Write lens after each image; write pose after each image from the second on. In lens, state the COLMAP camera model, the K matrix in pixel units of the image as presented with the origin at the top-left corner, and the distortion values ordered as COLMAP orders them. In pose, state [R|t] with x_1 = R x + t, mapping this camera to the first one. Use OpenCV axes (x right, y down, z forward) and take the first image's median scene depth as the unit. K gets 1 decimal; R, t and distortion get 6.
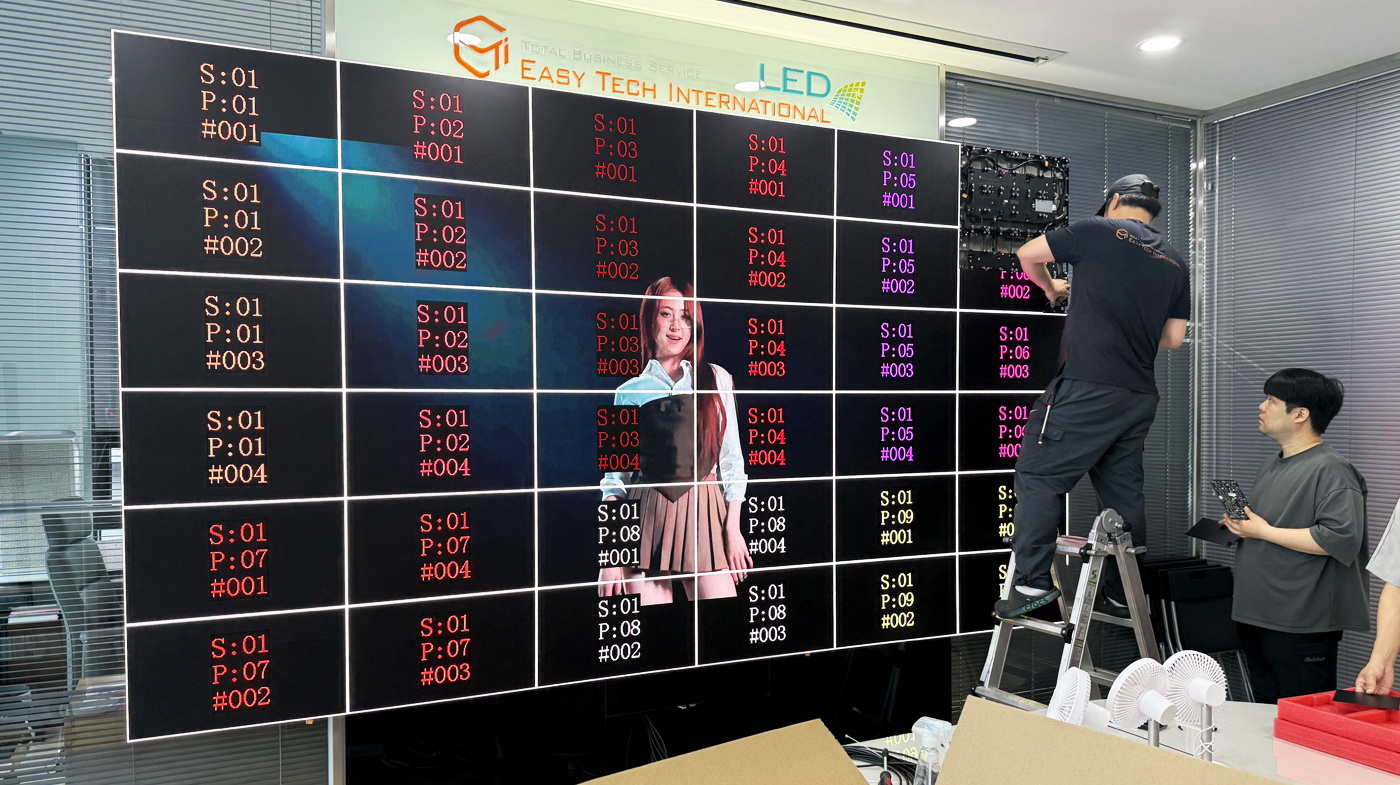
lens RADIAL K [[999.7, 0, 707.4], [0, 999.7, 426.6], [0, 0, 1]] dist [0.141756, -0.274403]
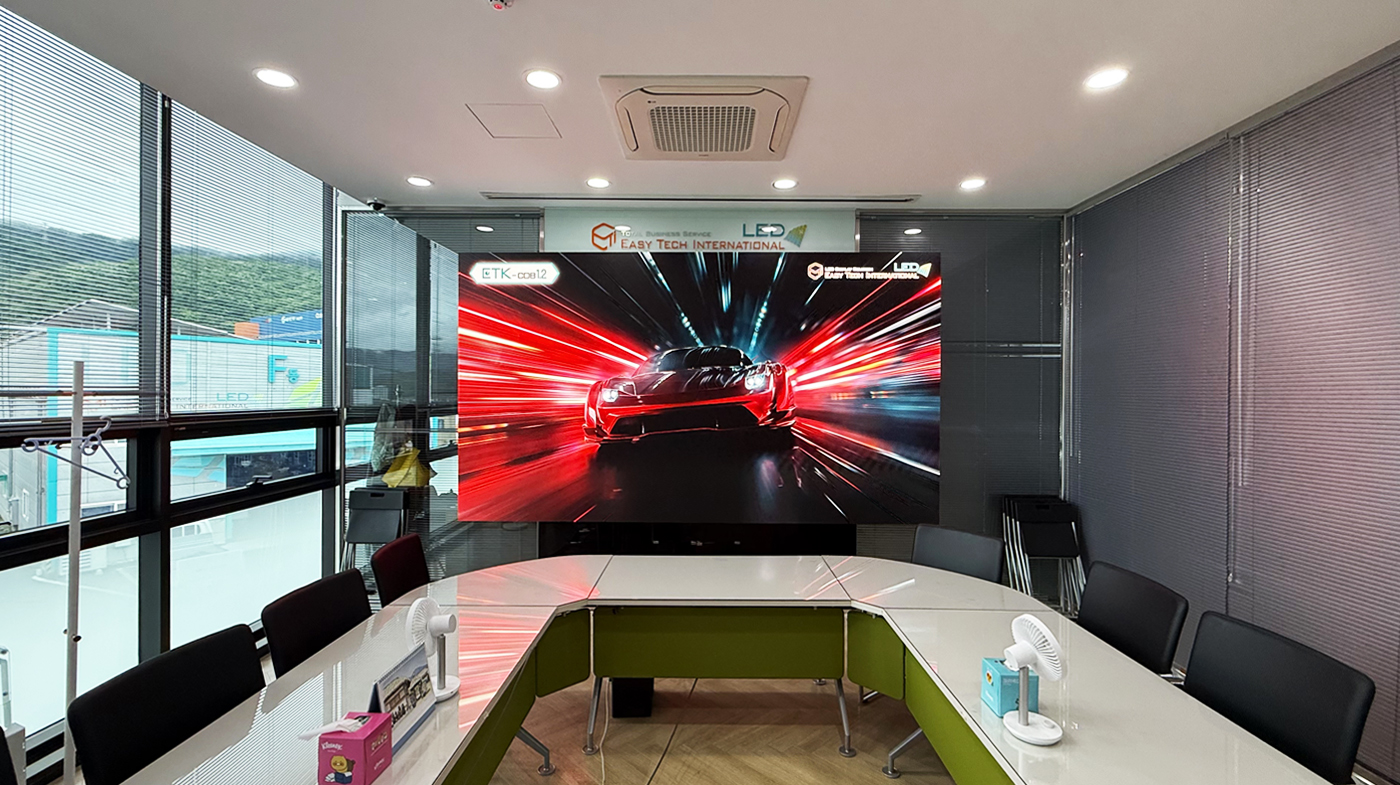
lens RADIAL K [[589.2, 0, 700.0], [0, 589.2, 392.5], [0, 0, 1]] dist [-0.000420, 0.000116]
pose [[0.897755, 0.009607, -0.440391, 0.498464], [-0.016697, 0.999786, -0.012228, -0.013274], [0.440179, 0.018331, 0.897723, -0.069279]]
